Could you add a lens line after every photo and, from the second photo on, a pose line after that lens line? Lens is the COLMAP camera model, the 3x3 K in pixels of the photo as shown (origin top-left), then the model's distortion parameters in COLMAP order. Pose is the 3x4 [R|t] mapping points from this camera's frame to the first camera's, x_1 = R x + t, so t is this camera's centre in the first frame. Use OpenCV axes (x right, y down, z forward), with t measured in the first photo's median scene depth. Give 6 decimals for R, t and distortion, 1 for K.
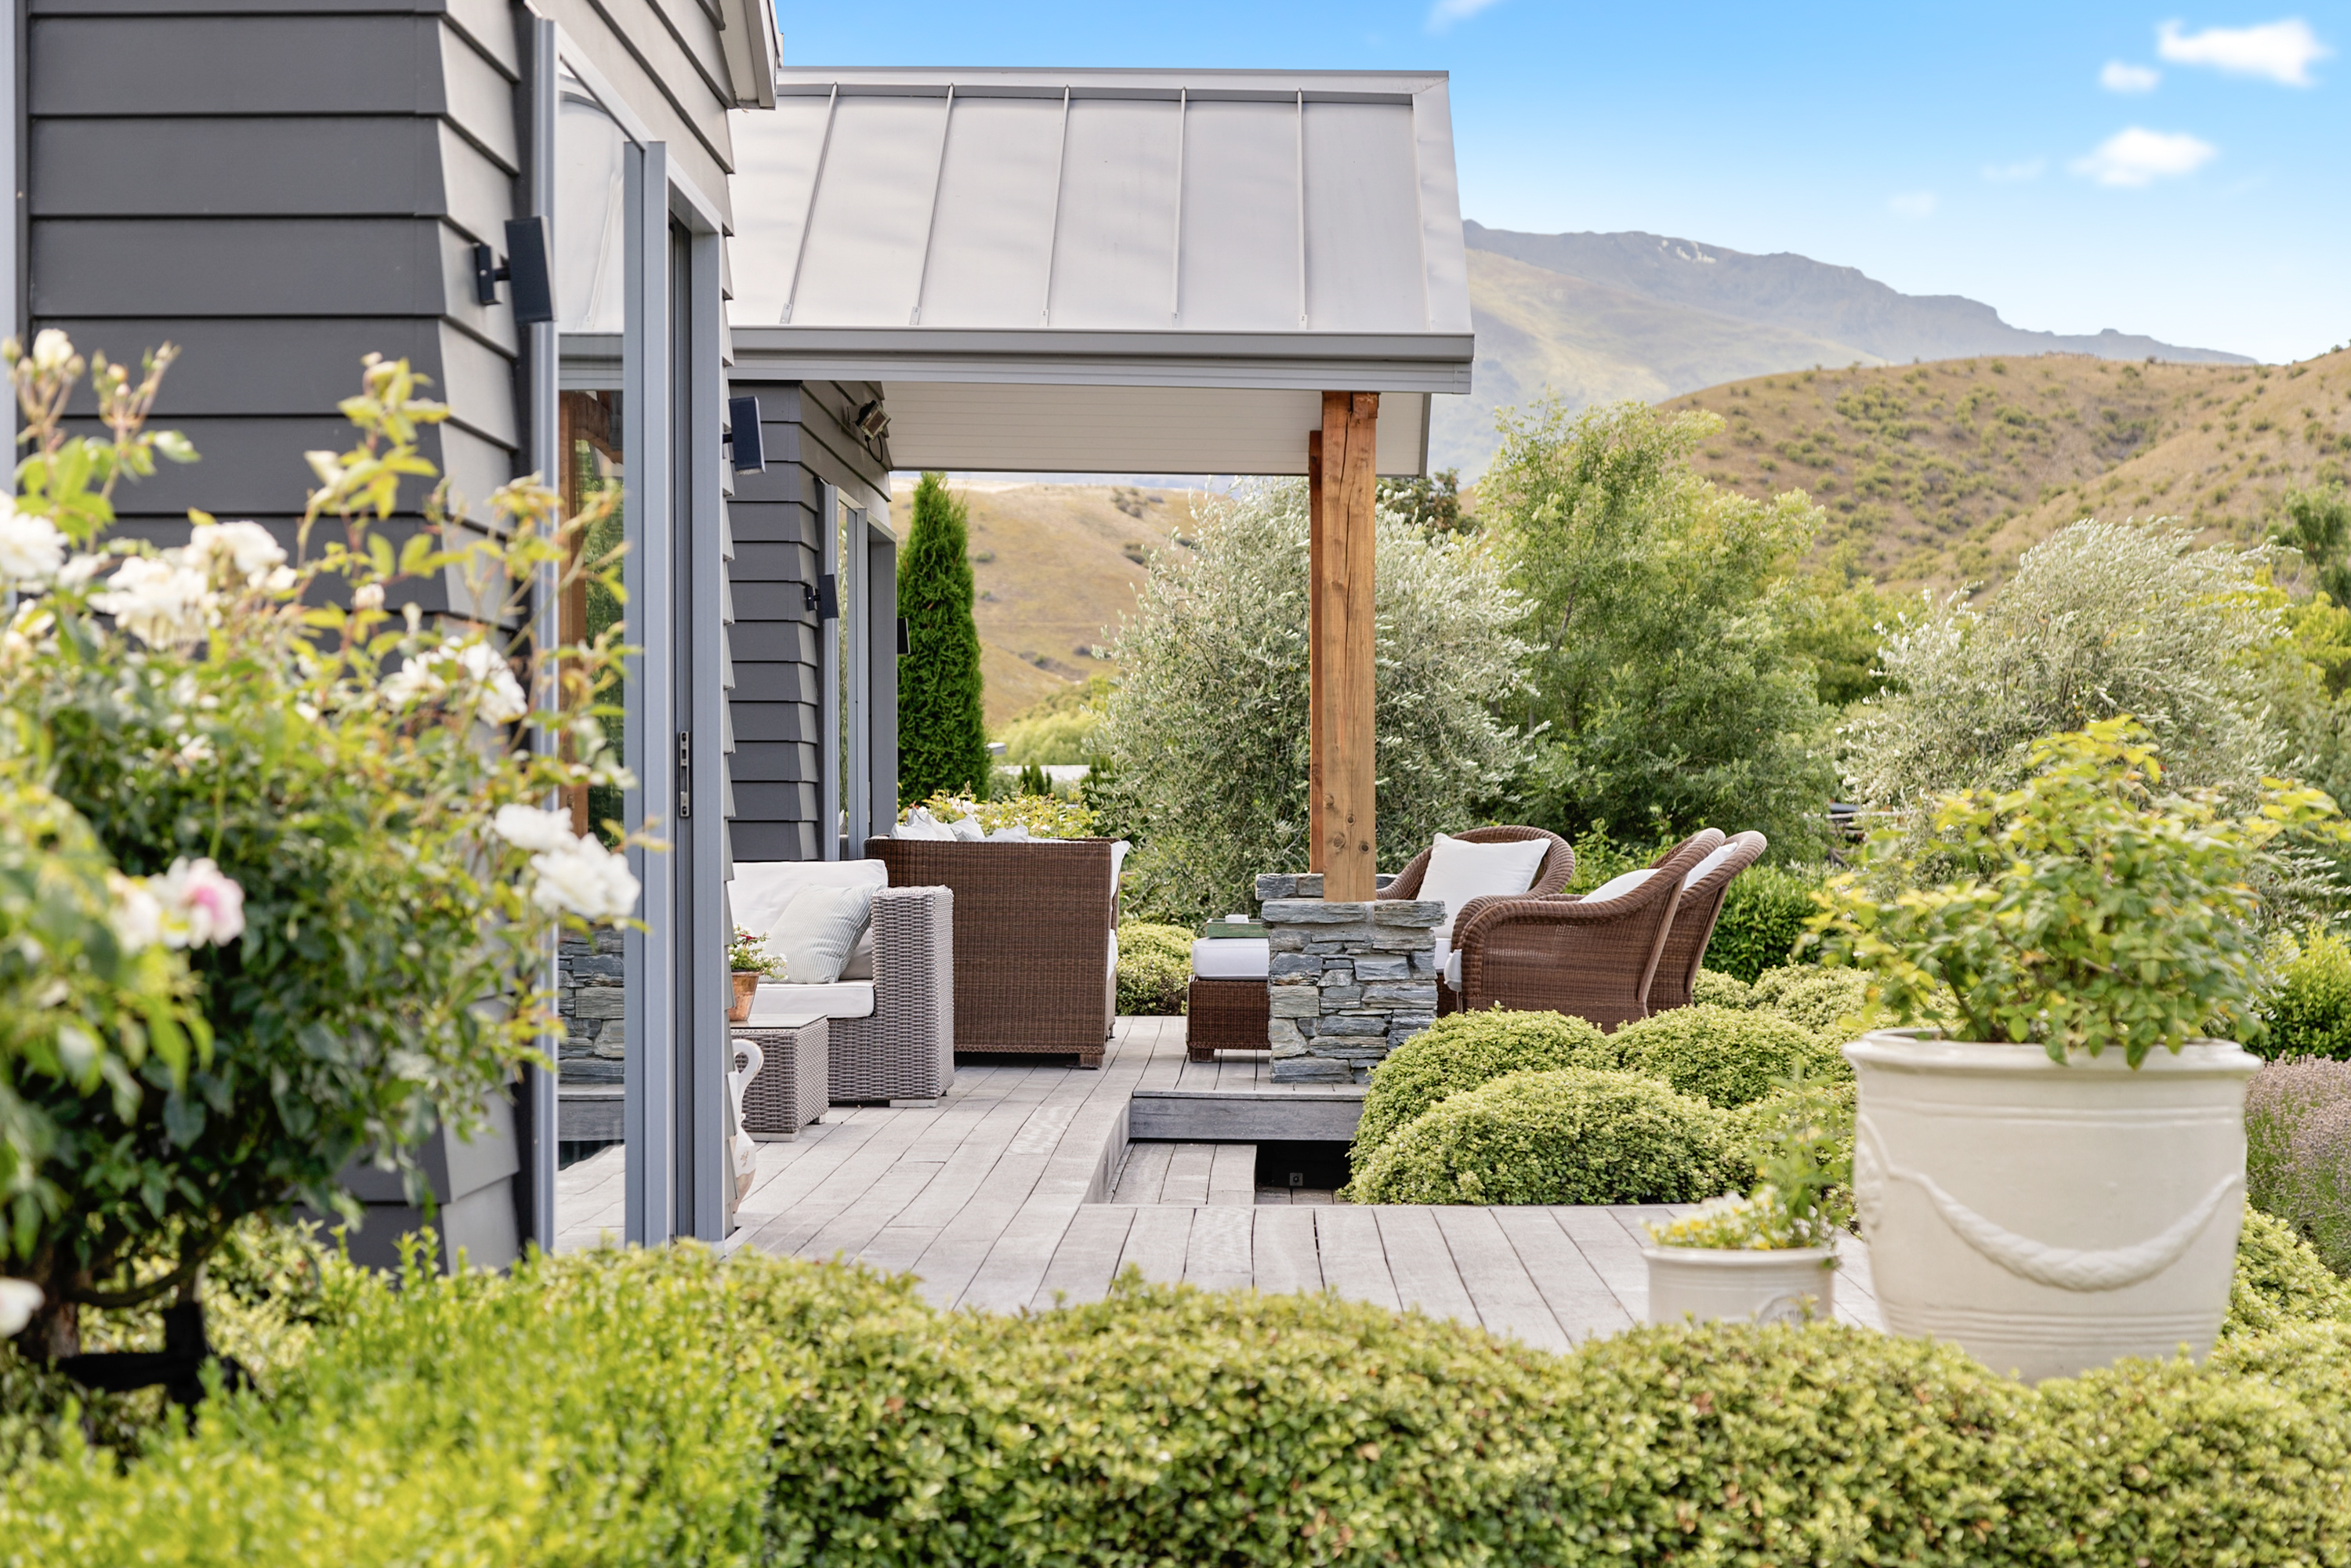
lens RADIAL K [[5408.1, 0, 1176.3], [0, 5408.1, 786.2], [0, 0, 1]] dist [0.039450, 0.000000]
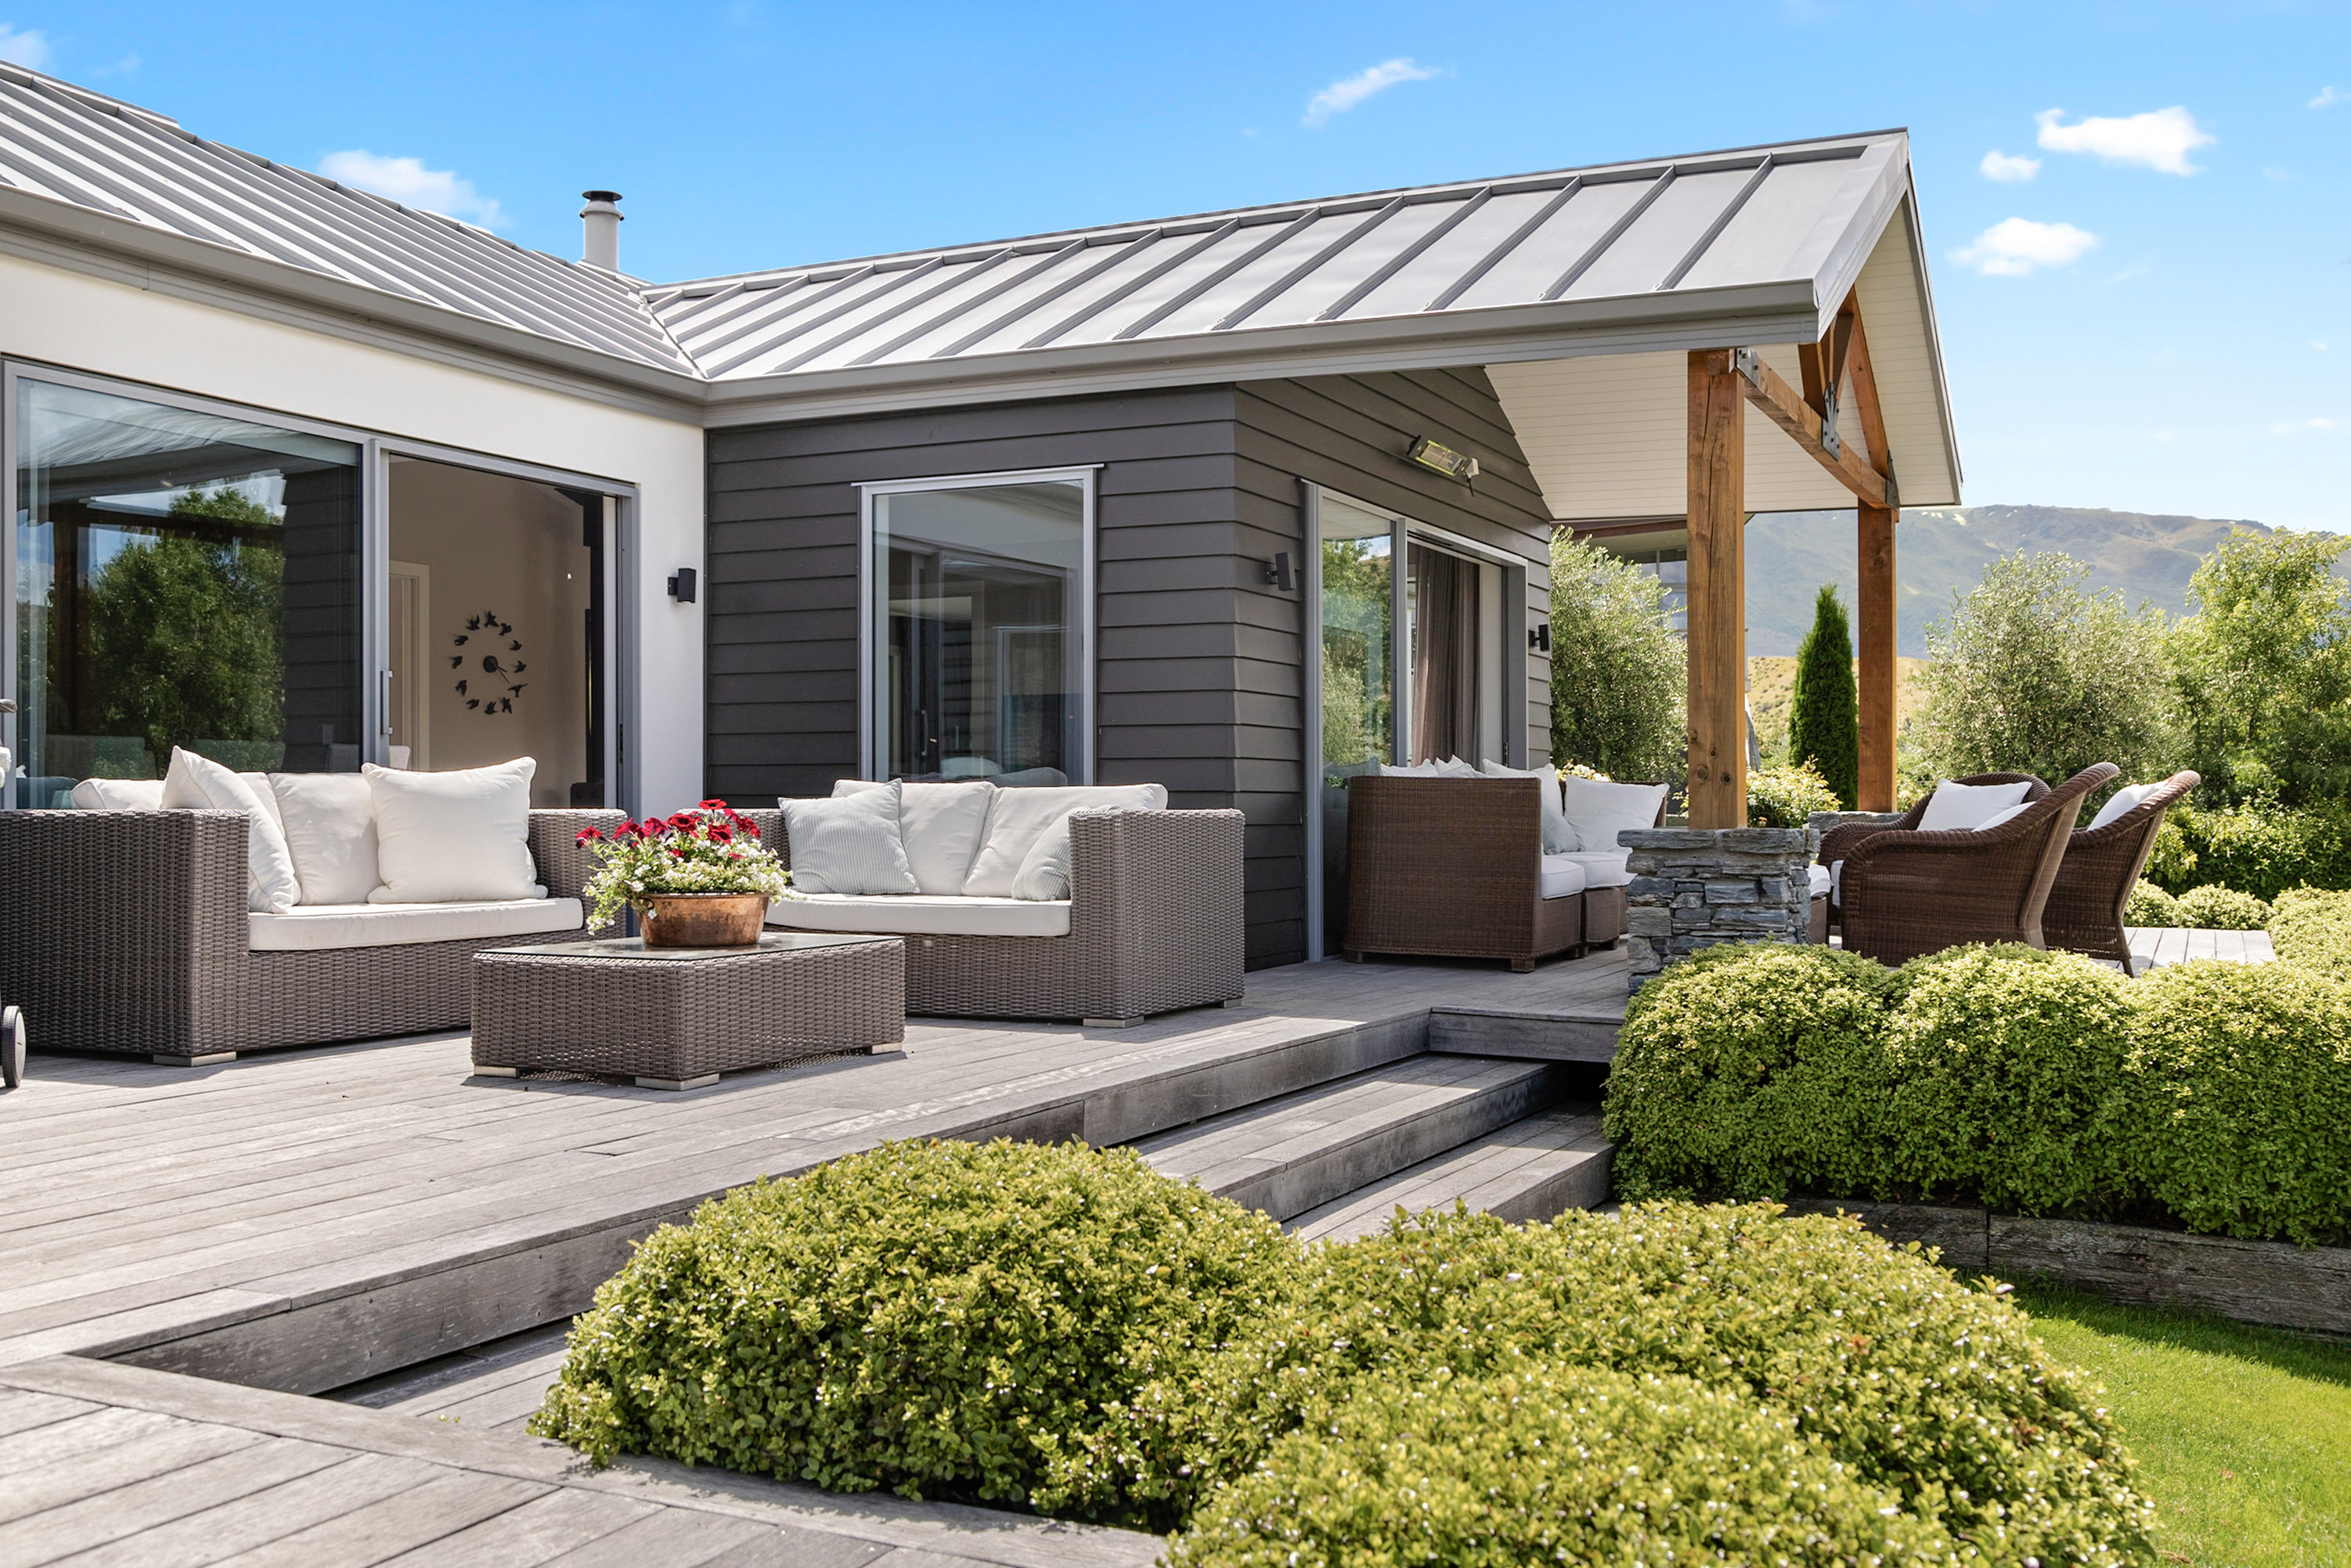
lens RADIAL K [[2120.9, 0, 1171.8], [0, 2120.9, 779.1], [0, 0, 1]] dist [0.011199, 0.004147]
pose [[0.901730, -0.001751, -0.432297, 0.118857], [-0.000864, 0.999982, -0.005853, 0.014085], [0.432300, 0.005651, 0.901712, 0.578445]]
